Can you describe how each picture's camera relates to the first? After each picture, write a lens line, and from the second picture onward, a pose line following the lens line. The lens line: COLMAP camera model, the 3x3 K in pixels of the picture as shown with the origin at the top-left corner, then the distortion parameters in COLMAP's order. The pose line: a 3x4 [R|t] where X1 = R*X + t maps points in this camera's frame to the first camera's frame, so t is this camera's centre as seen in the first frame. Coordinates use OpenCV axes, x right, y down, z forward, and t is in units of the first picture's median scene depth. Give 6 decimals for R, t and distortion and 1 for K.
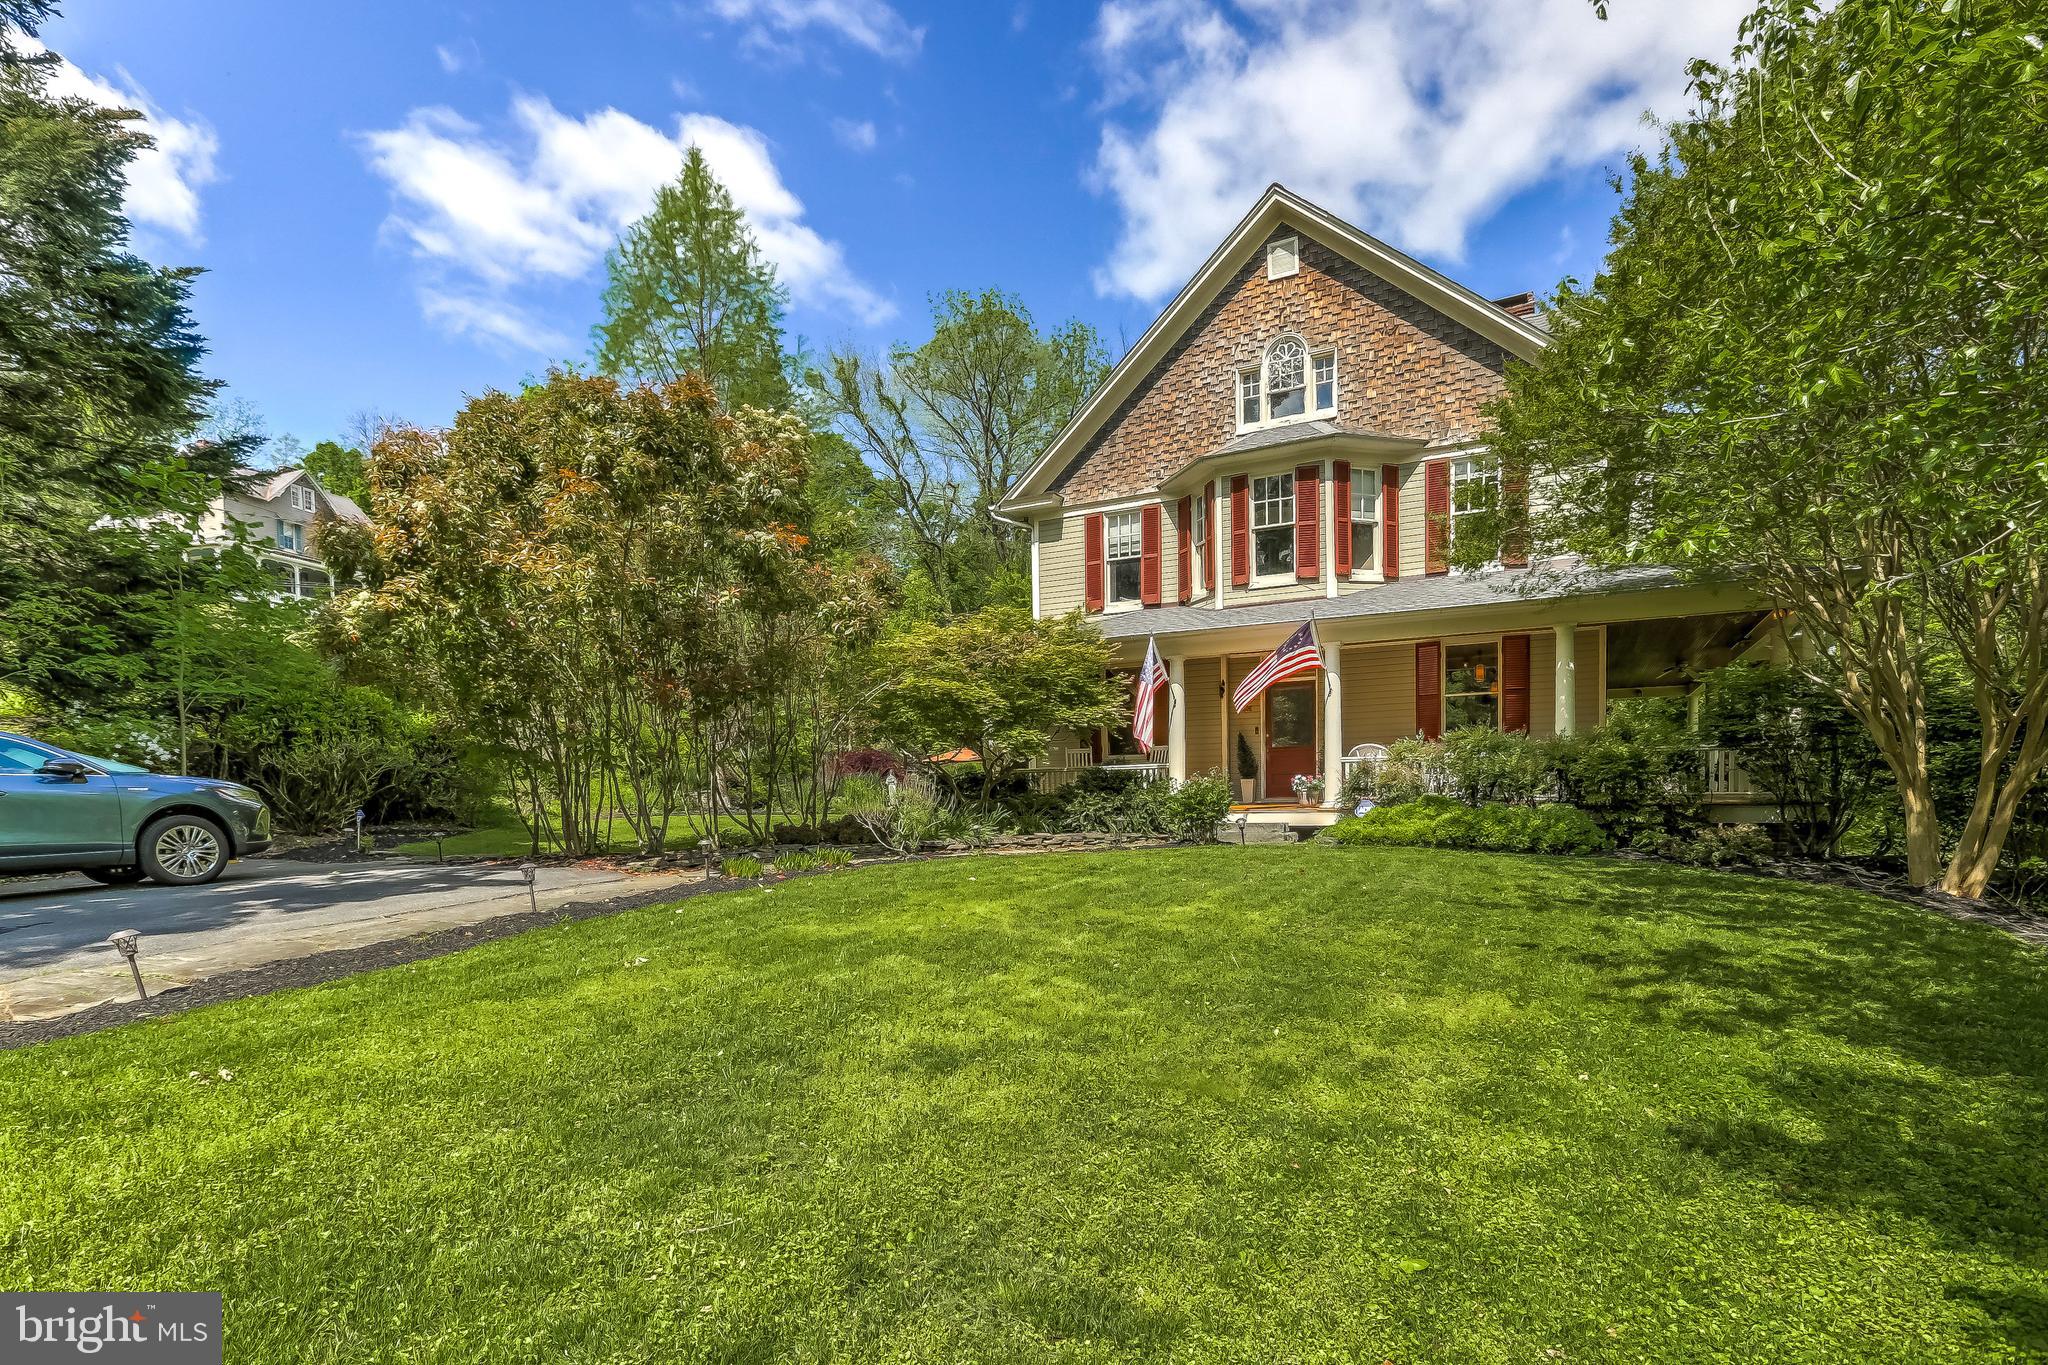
lens RADIAL K [[921.5, 0, 1024.0], [0, 921.5, 682.5], [0, 0, 1]] dist [-0.031659, 0.000274]
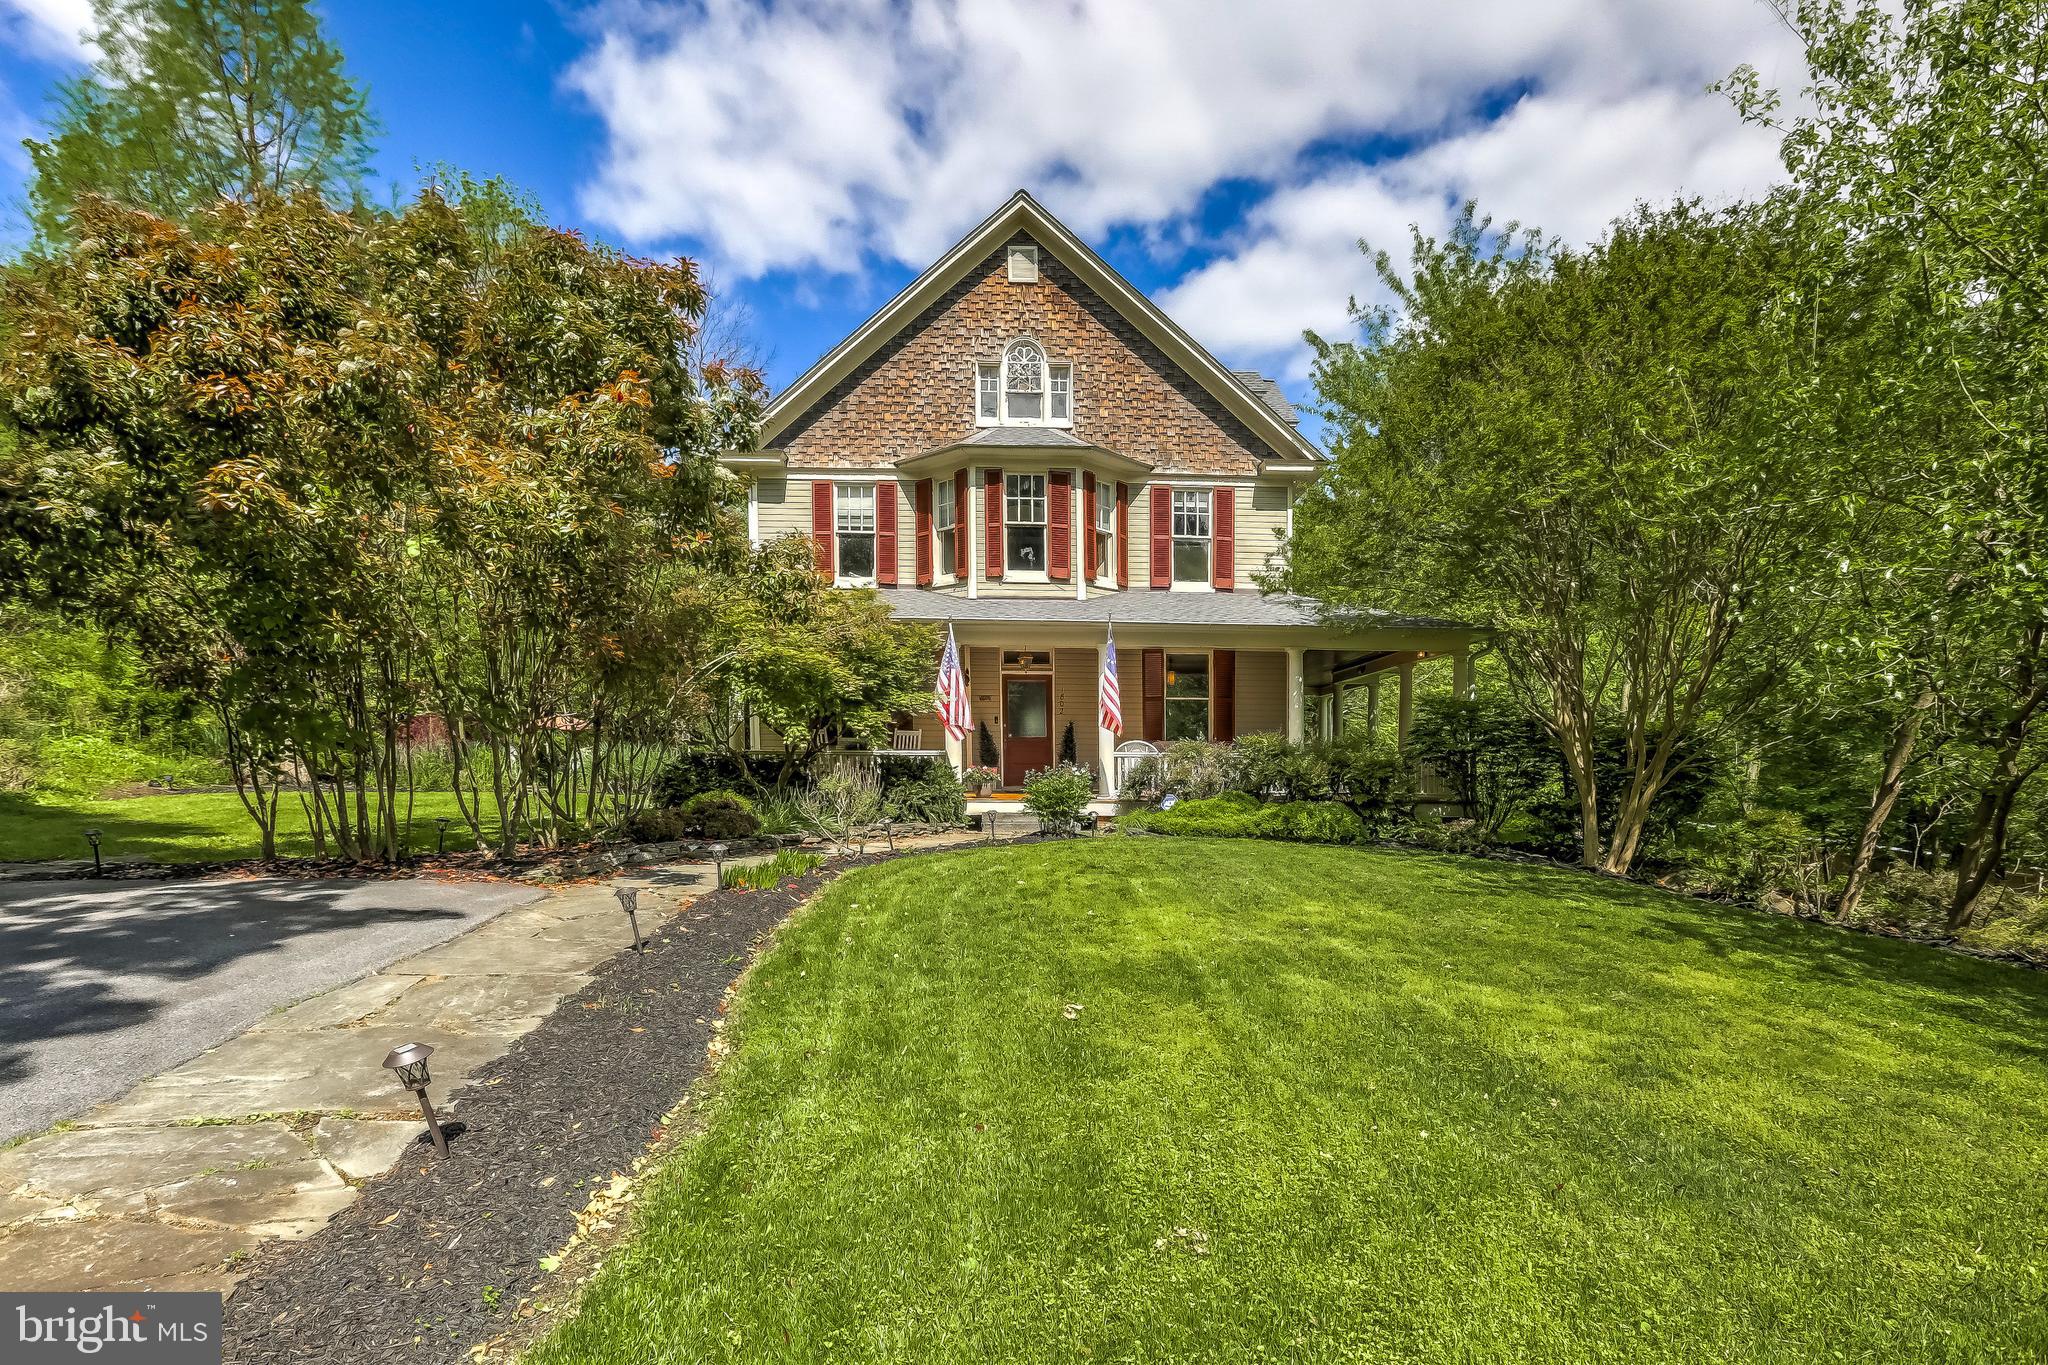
lens RADIAL K [[935.1, 0, 854.1], [0, 935.1, 685.5], [0, 0, 1]] dist [-0.056033, 0.000186]
pose [[0.897284, 0.061648, 0.437129, -0.332717], [-0.080221, 0.996485, 0.024136, 0.001530], [-0.434104, -0.056724, 0.899075, 0.122628]]
